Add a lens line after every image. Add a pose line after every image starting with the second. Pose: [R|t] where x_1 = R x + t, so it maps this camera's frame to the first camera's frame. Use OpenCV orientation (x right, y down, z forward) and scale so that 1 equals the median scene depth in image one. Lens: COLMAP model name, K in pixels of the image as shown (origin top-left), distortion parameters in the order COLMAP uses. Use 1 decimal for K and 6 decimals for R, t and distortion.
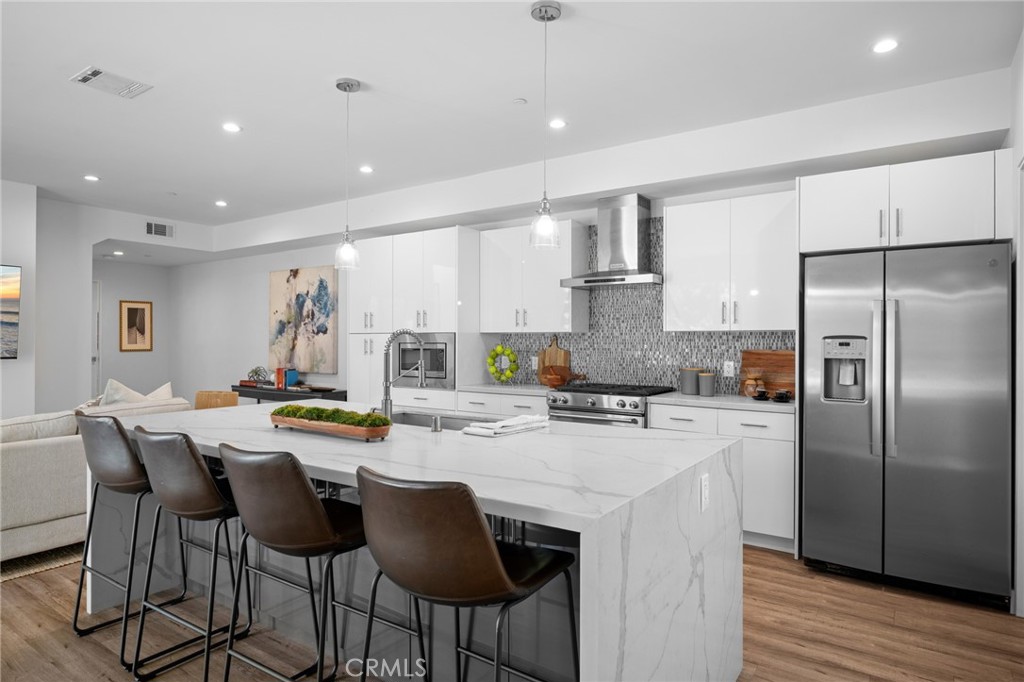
lens RADIAL K [[596.5, 0, 512.4], [0, 596.5, 341.2], [0, 0, 1]] dist [-0.000947, -0.000197]
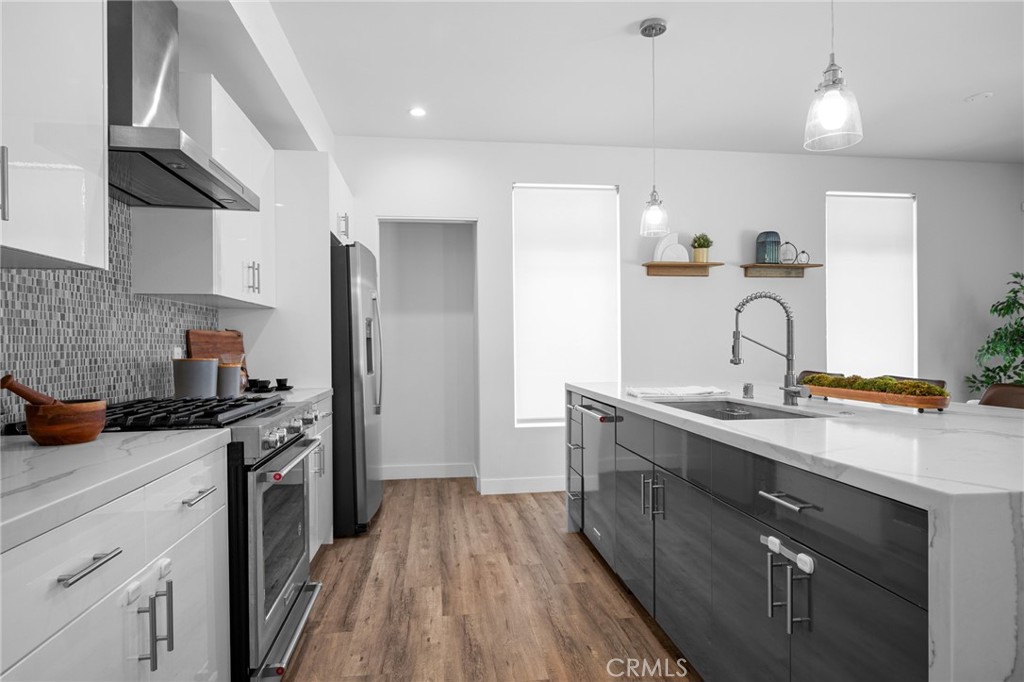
lens RADIAL K [[563.3, 0, 508.9], [0, 563.3, 347.3], [0, 0, 1]] dist [0.006474, -0.000312]
pose [[-0.671157, -0.002711, 0.741310, -0.259759], [0.003711, 0.999968, 0.007017, 0.024056], [-0.741306, 0.007461, -0.671126, 0.897857]]
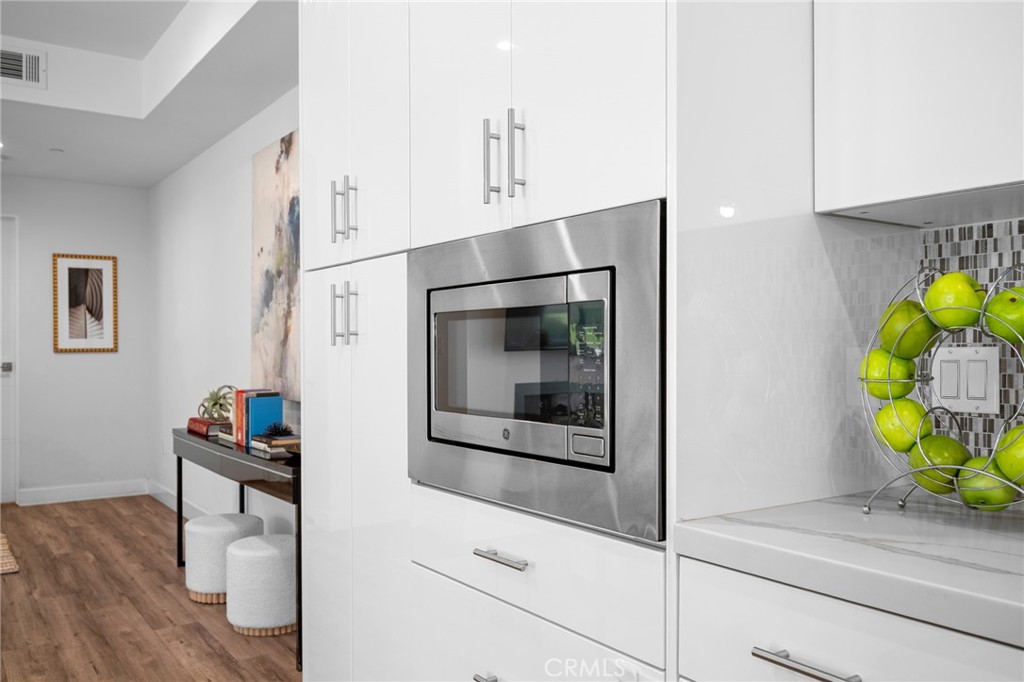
lens RADIAL K [[845.0, 0, 514.5], [0, 845.0, 350.1], [0, 0, 1]] dist [-0.007432, 0.000705]
pose [[0.937763, -0.004130, -0.347250, -0.048374], [0.004768, 0.999988, 0.000982, 0.024698], [0.347242, -0.002577, 0.937772, 0.694274]]
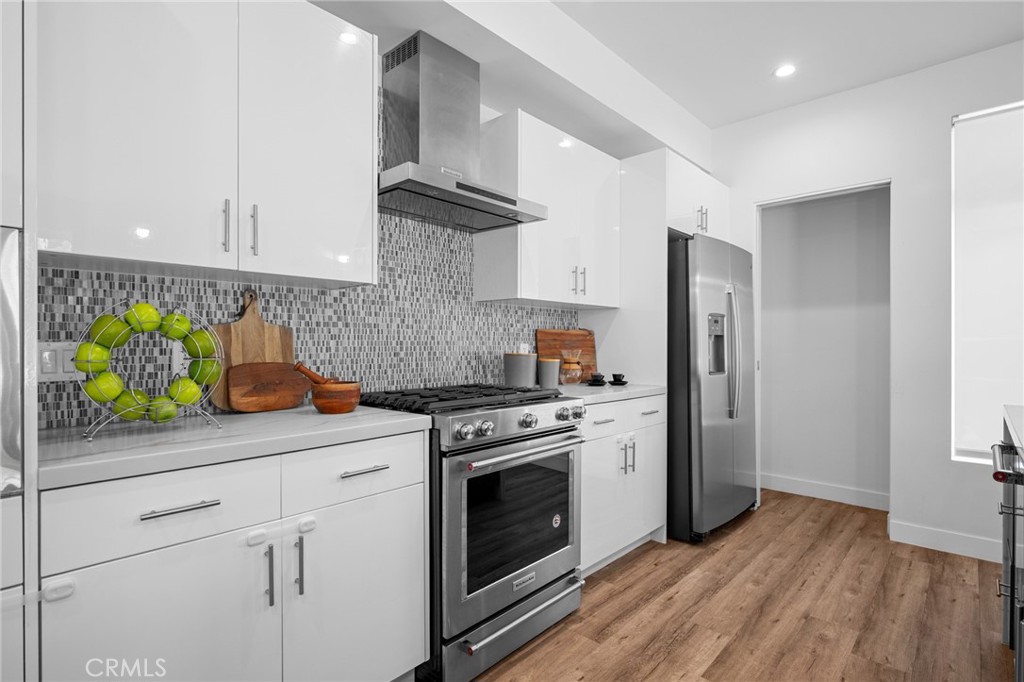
lens RADIAL K [[494.0, 0, 519.5], [0, 494.0, 345.5], [0, 0, 1]] dist [-0.007224, 0.000335]
pose [[0.138965, -0.007317, 0.990270, -0.223307], [-0.000713, 0.999972, 0.007488, 0.024494], [-0.990297, -0.001746, 0.138956, 0.718150]]
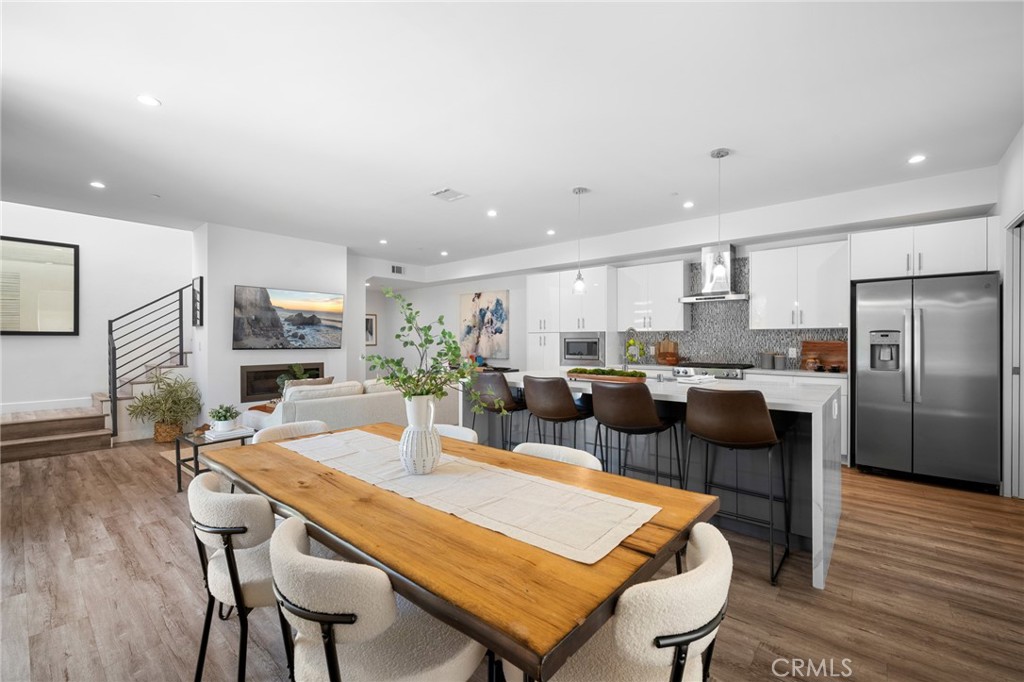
lens RADIAL K [[439.9, 0, 511.0], [0, 439.9, 341.2], [0, 0, 1]] dist [-0.000057, -0.000657]
pose [[0.994324, -0.003922, -0.106322, -0.201680], [0.003855, 0.999992, -0.000835, 0.010590], [0.106325, 0.000421, 0.994331, -0.189558]]
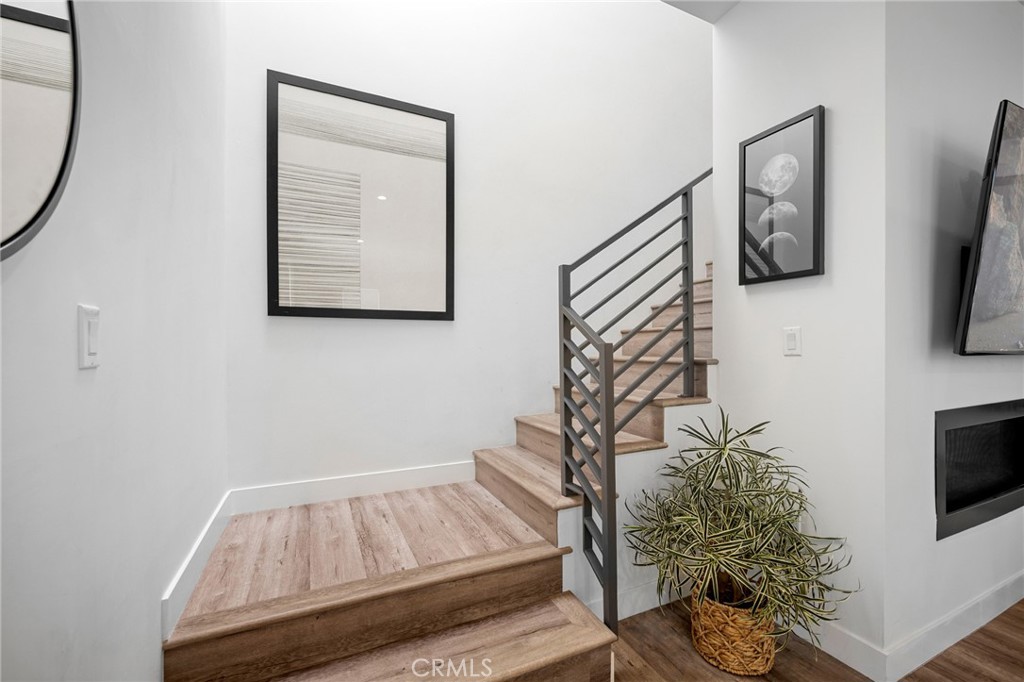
lens RADIAL K [[439.9, 0, 501.2], [0, 439.9, 345.8], [0, 0, 1]] dist [-0.000057, -0.000657]
pose [[0.850744, -0.005951, -0.525547, -1.038186], [0.005726, 0.999981, -0.002054, 0.020237], [0.525550, -0.001262, 0.850762, 0.366076]]
